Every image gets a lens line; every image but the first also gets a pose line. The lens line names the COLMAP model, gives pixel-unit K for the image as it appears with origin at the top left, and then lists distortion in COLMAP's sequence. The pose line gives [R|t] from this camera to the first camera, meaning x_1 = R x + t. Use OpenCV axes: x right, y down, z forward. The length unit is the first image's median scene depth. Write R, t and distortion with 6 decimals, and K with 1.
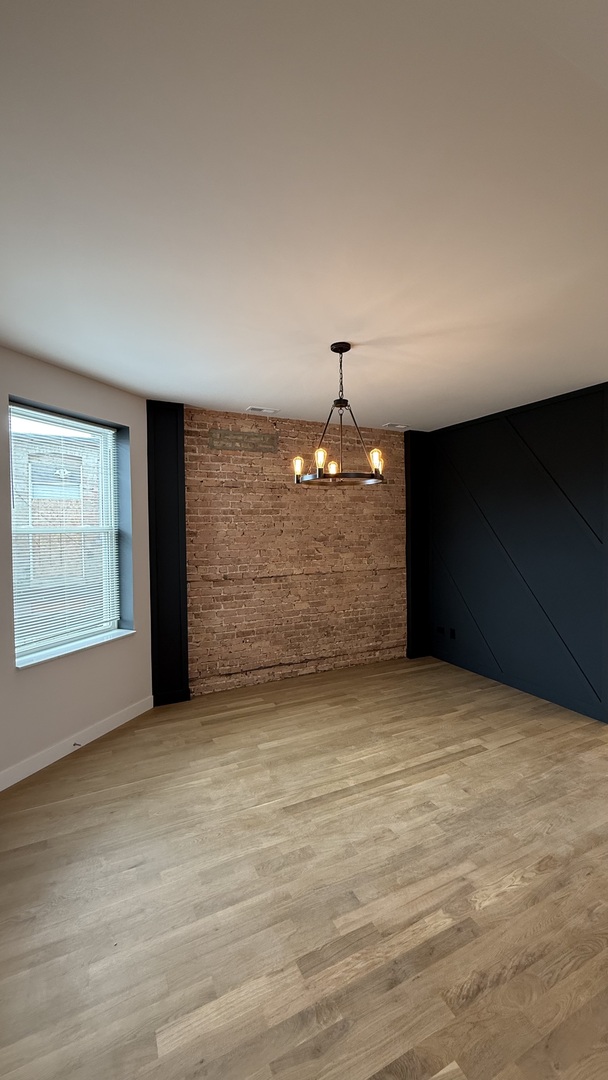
lens RADIAL K [[429.5, 0, 304.6], [0, 429.5, 536.5], [0, 0, 1]] dist [-0.000076, 0.000499]
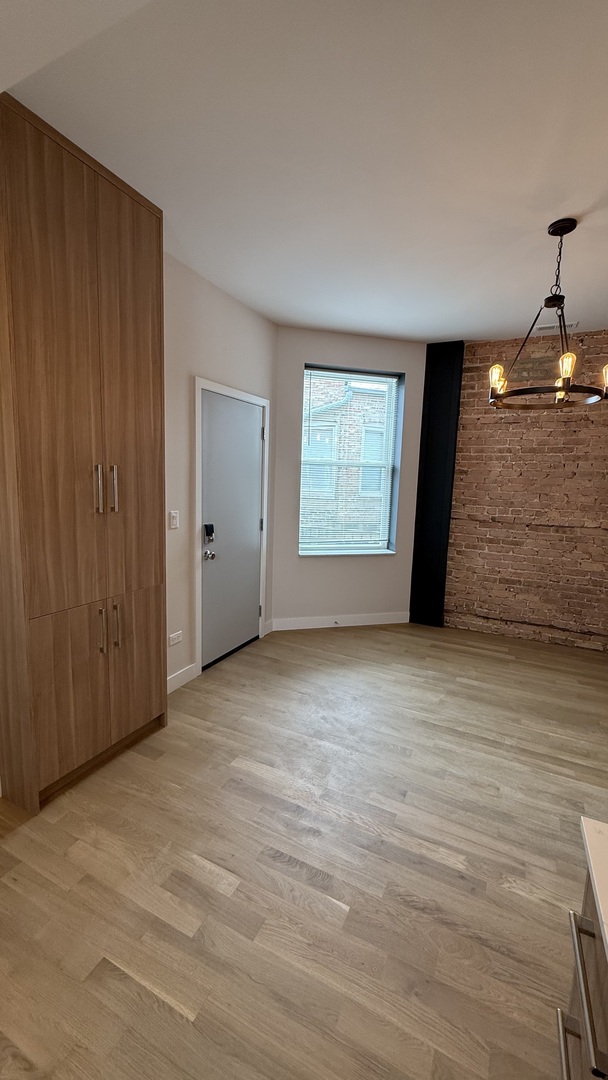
lens RADIAL K [[429.5, 0, 306.1], [0, 429.5, 537.6], [0, 0, 1]] dist [-0.000076, 0.000499]
pose [[0.611106, 0.140220, -0.779030, 0.401755], [-0.057789, 0.989462, 0.132764, 0.041044], [0.789436, -0.036113, 0.612770, 0.096093]]
